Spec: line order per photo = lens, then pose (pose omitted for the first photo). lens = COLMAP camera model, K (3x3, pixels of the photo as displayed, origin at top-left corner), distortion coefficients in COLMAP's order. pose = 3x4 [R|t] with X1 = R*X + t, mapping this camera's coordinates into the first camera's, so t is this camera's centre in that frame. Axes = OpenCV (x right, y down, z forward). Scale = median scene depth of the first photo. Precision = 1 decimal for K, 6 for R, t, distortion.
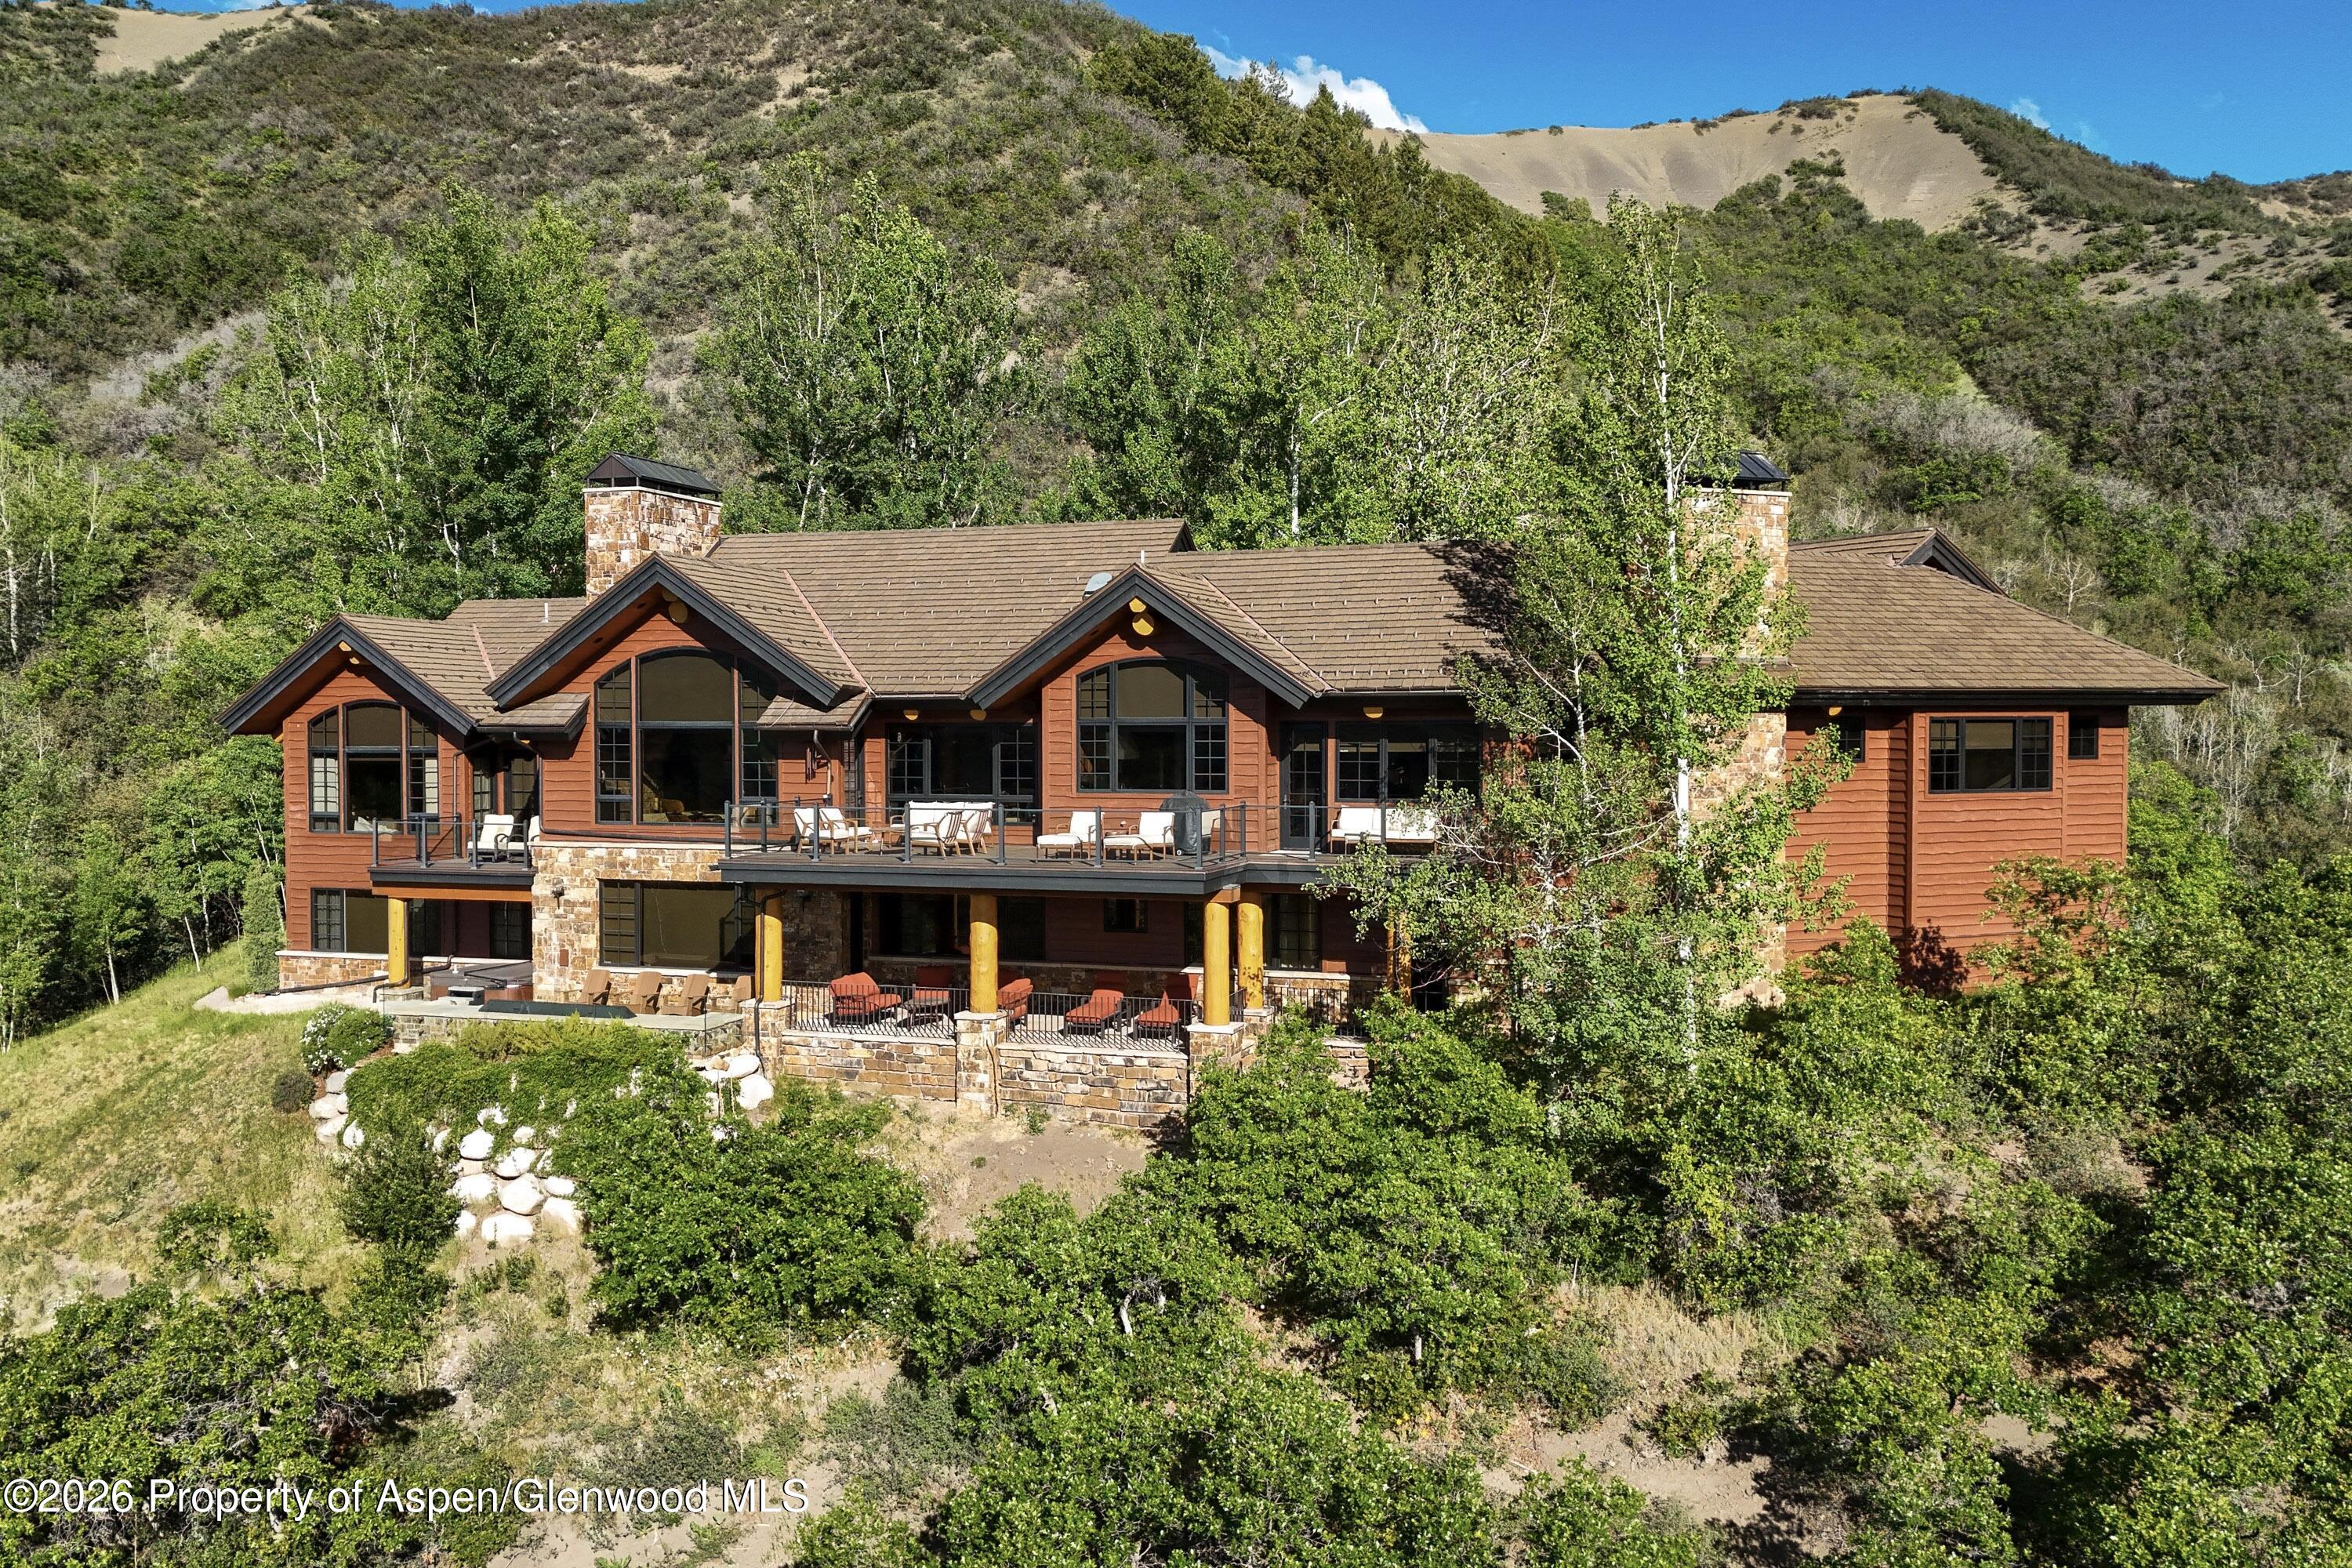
lens RADIAL K [[2176.9, 0, 1137.3], [0, 2176.9, 739.3], [0, 0, 1]] dist [0.068241, -0.076101]
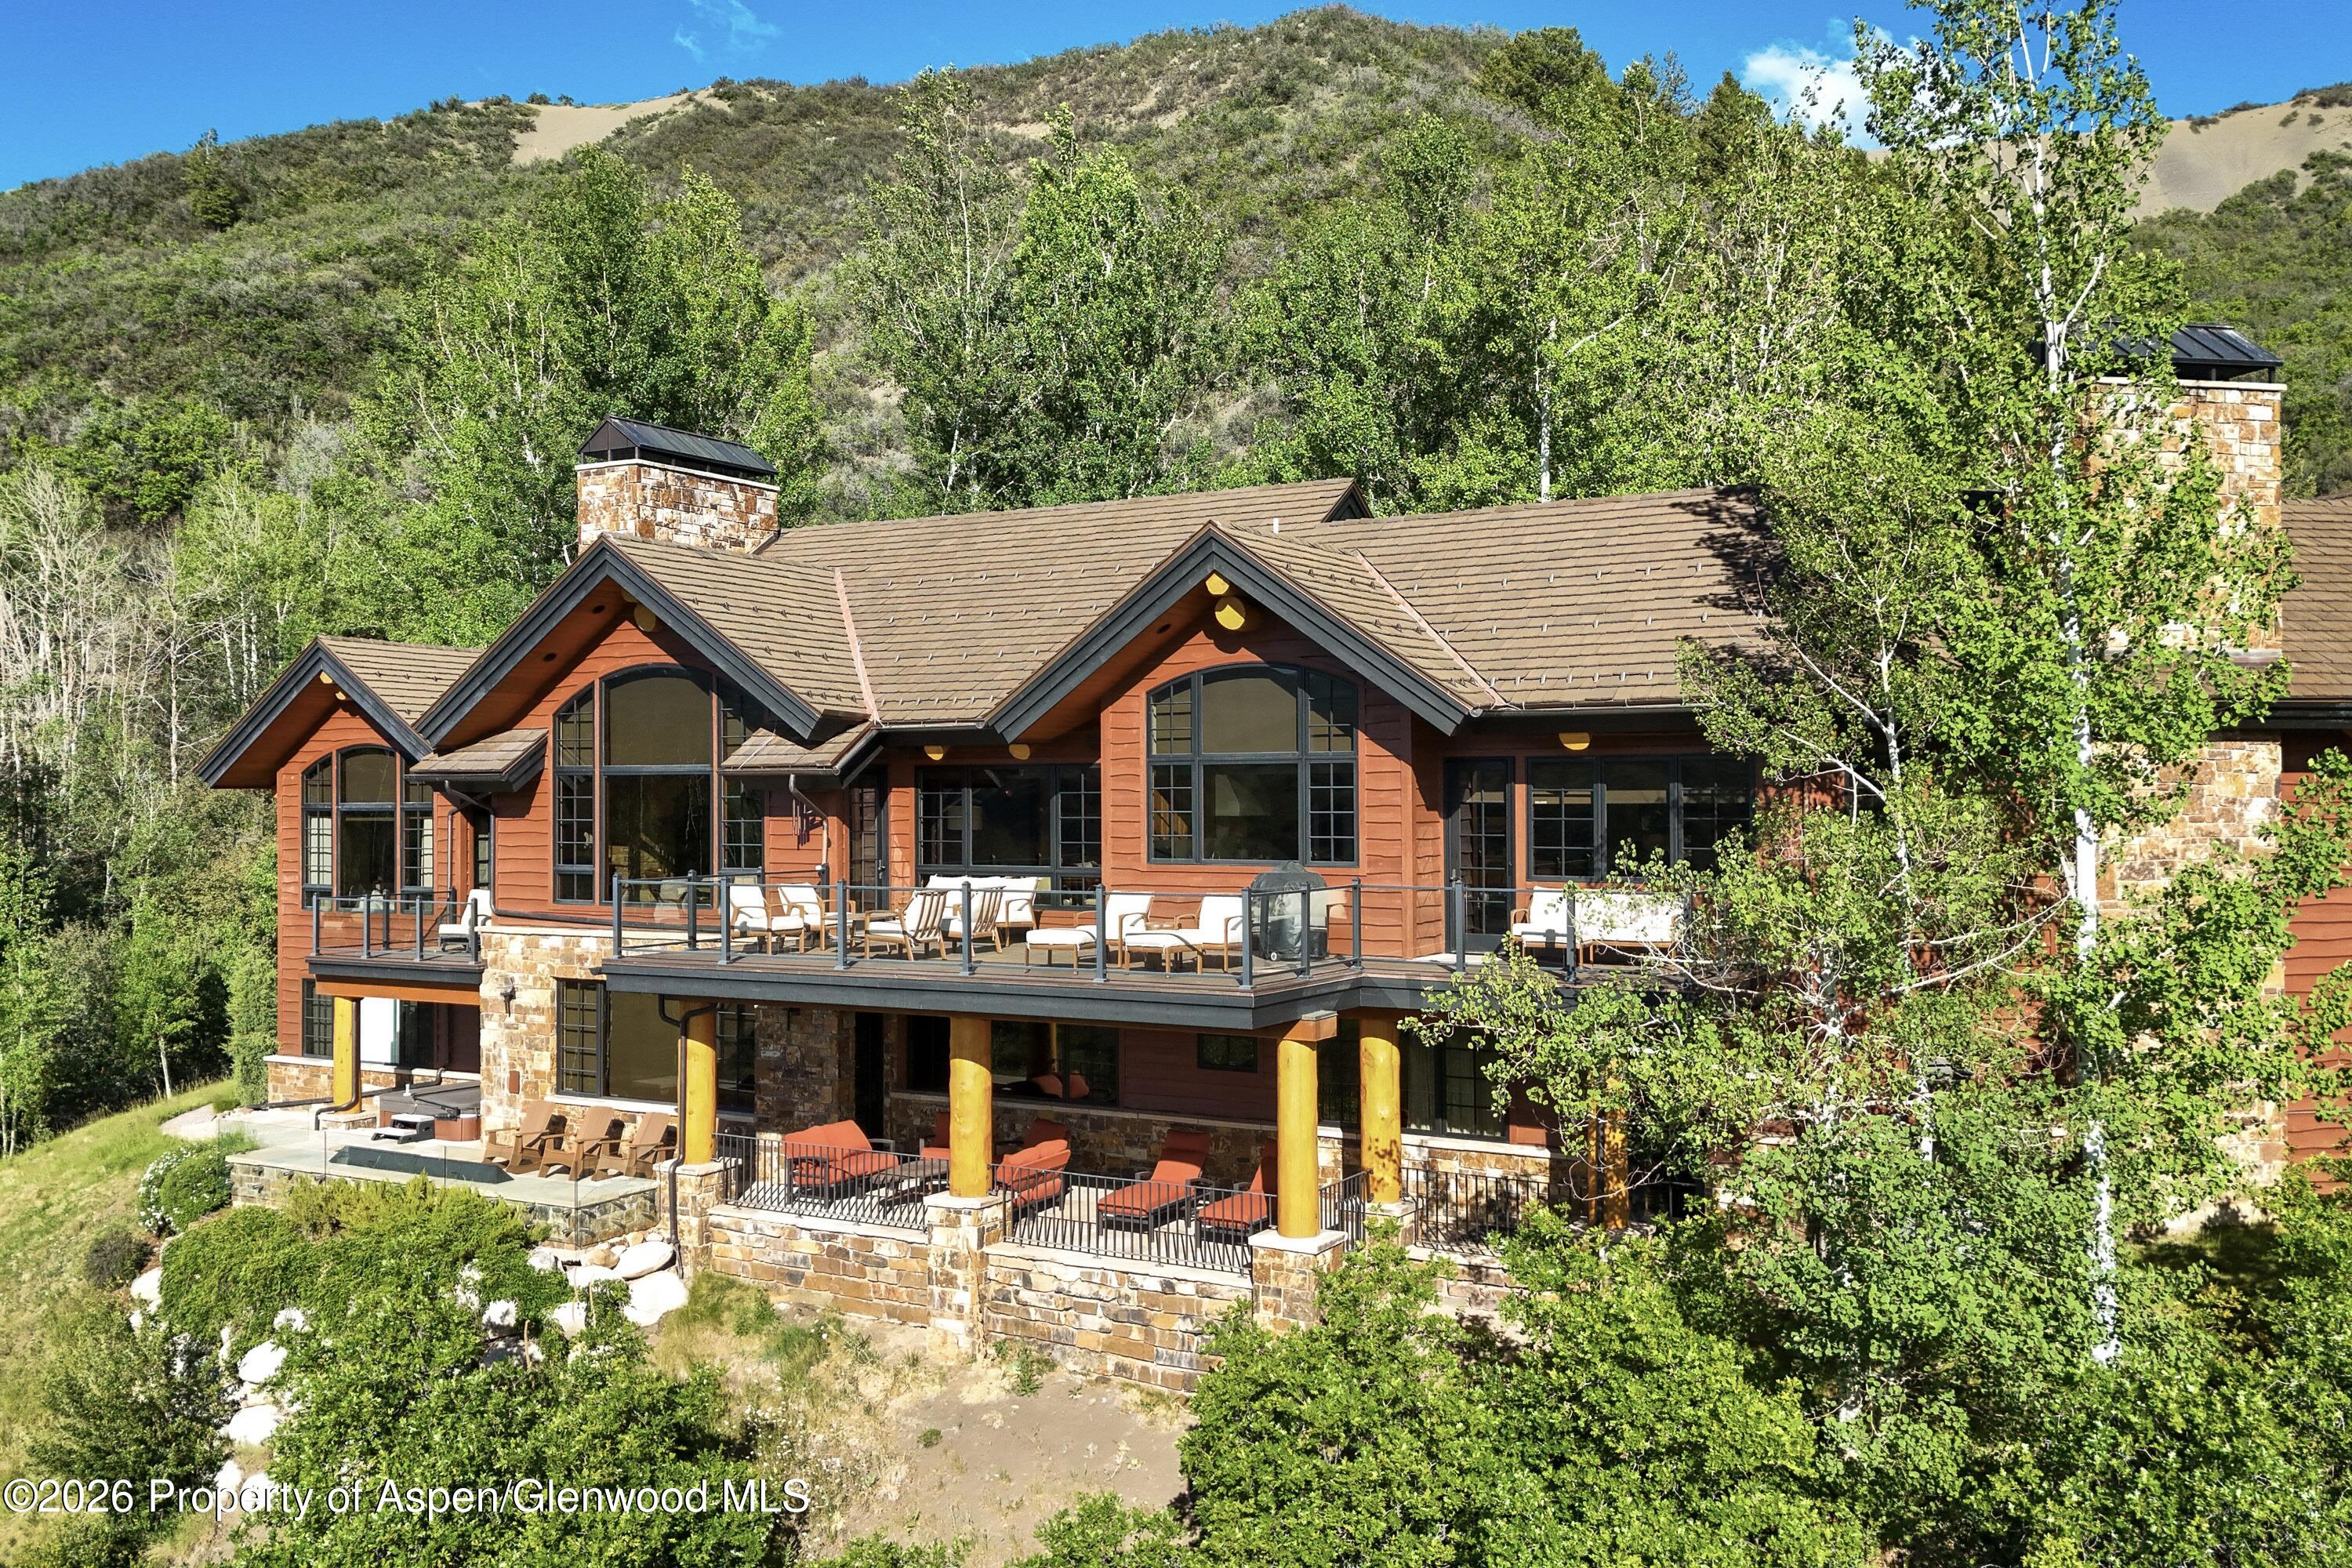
lens RADIAL K [[2176.9, 0, 1137.3], [0, 2176.9, 739.3], [0, 0, 1]] dist [0.068241, -0.076101]
pose [[0.979405, -0.006381, -0.201803, 0.102093], [-0.000485, 0.999423, -0.033956, 0.008116], [0.201903, 0.033355, 0.978837, 0.315990]]
